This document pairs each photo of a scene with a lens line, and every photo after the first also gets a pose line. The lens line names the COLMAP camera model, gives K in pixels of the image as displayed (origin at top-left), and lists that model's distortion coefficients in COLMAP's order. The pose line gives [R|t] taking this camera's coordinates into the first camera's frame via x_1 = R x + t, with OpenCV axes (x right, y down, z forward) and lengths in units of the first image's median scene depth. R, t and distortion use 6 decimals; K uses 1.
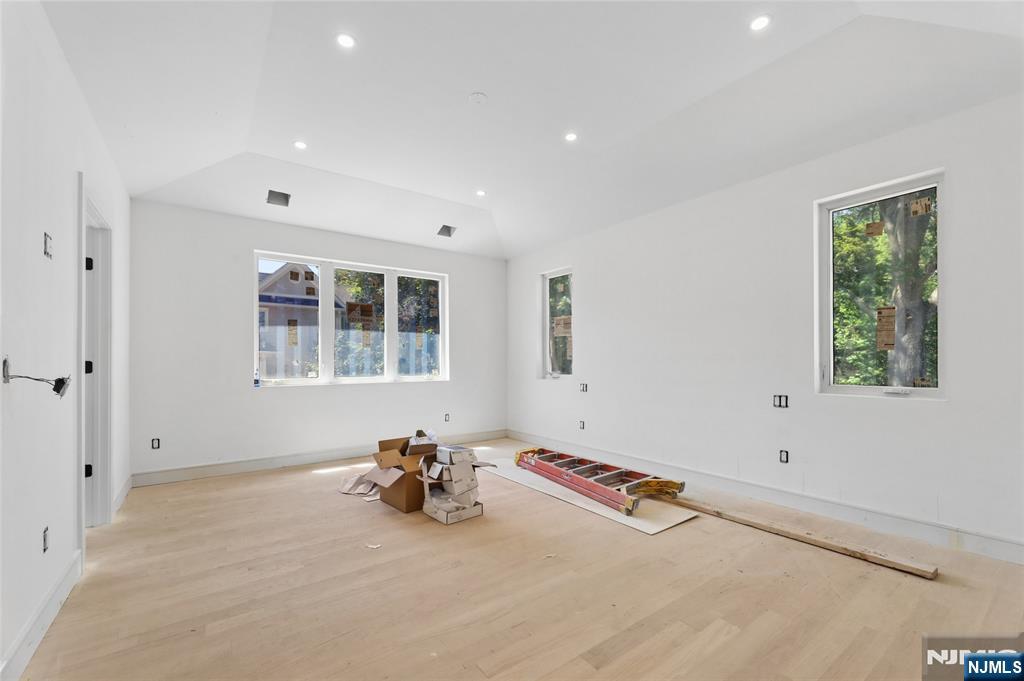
lens RADIAL K [[413.4, 0, 512.0], [0, 413.4, 340.5], [0, 0, 1]] dist [-0.018716, -0.000170]
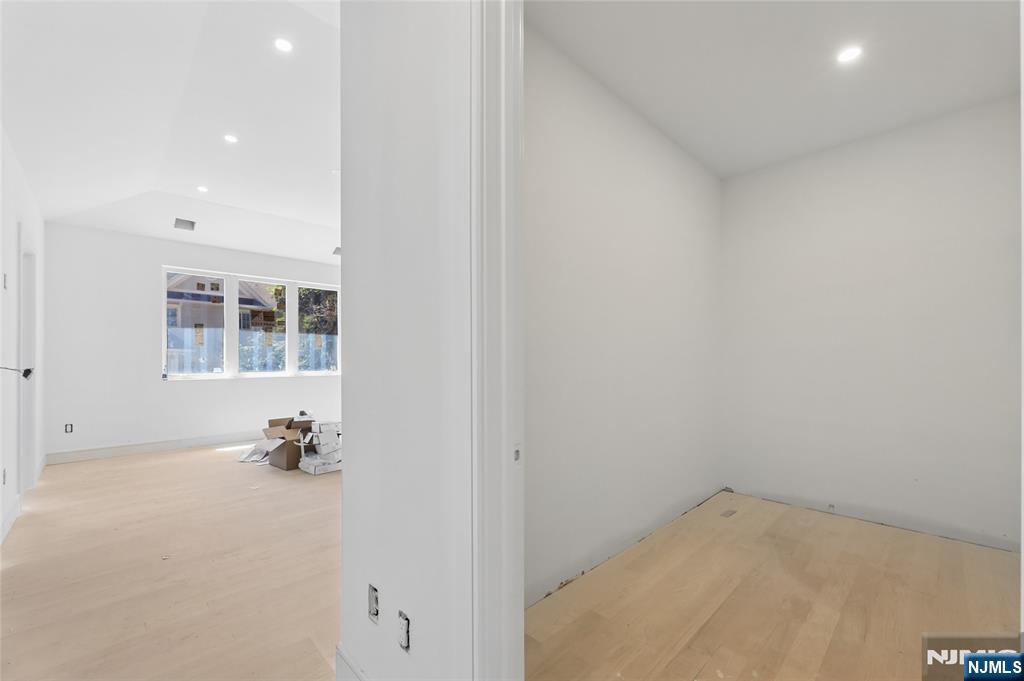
lens RADIAL K [[416.0, 0, 512.0], [0, 416.0, 340.5], [0, 0, 1]] dist [-0.002894, 0.000073]
pose [[0.990168, 0.005912, 0.139758, 0.207188], [-0.006633, 0.999967, 0.004690, -0.014865], [-0.139726, -0.005571, 0.990175, -0.333525]]
